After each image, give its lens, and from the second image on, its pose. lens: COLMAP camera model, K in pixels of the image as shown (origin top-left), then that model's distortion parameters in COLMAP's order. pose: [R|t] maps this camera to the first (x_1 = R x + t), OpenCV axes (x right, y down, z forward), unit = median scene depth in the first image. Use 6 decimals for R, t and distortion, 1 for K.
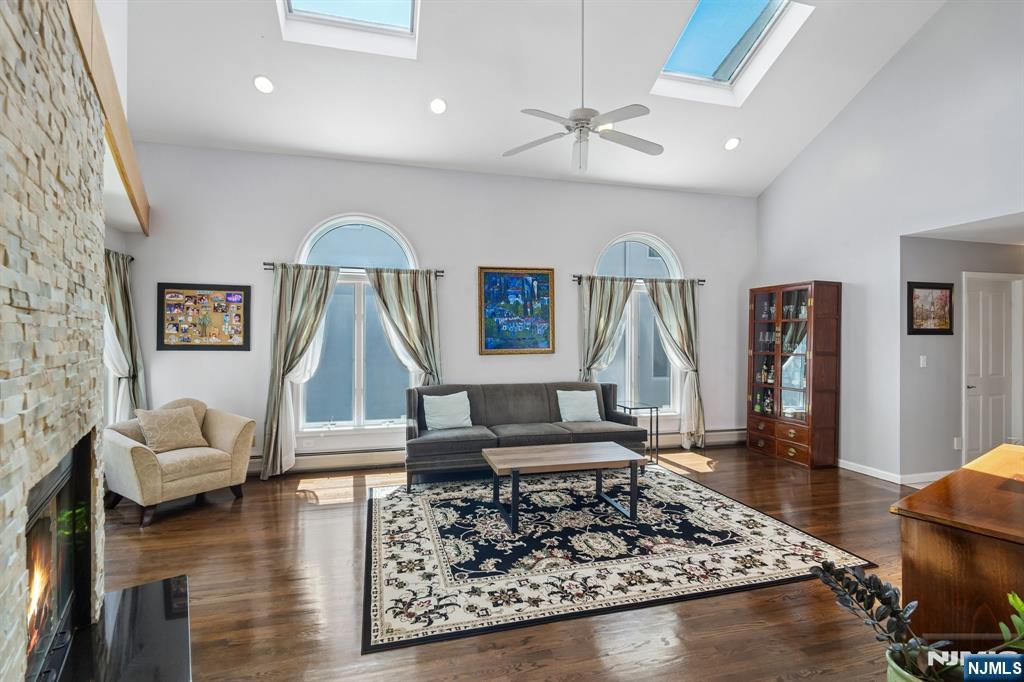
lens RADIAL K [[482.5, 0, 512.0], [0, 482.5, 341.0], [0, 0, 1]] dist [0.000426, -0.000171]
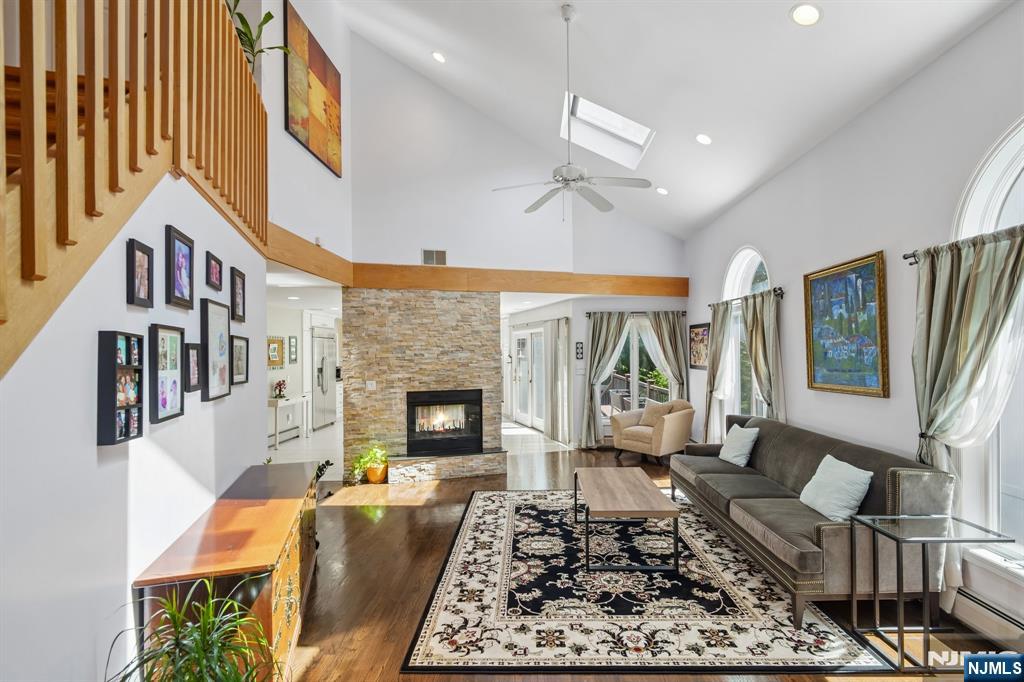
lens RADIAL K [[492.1, 0, 512.0], [0, 492.1, 341.0], [0, 0, 1]] dist [-0.002593, -0.000529]
pose [[-0.312998, -0.018995, -0.949564, 1.295624], [0.000595, 0.999796, -0.020195, -0.050435], [0.949754, -0.006886, -0.312923, 1.255547]]
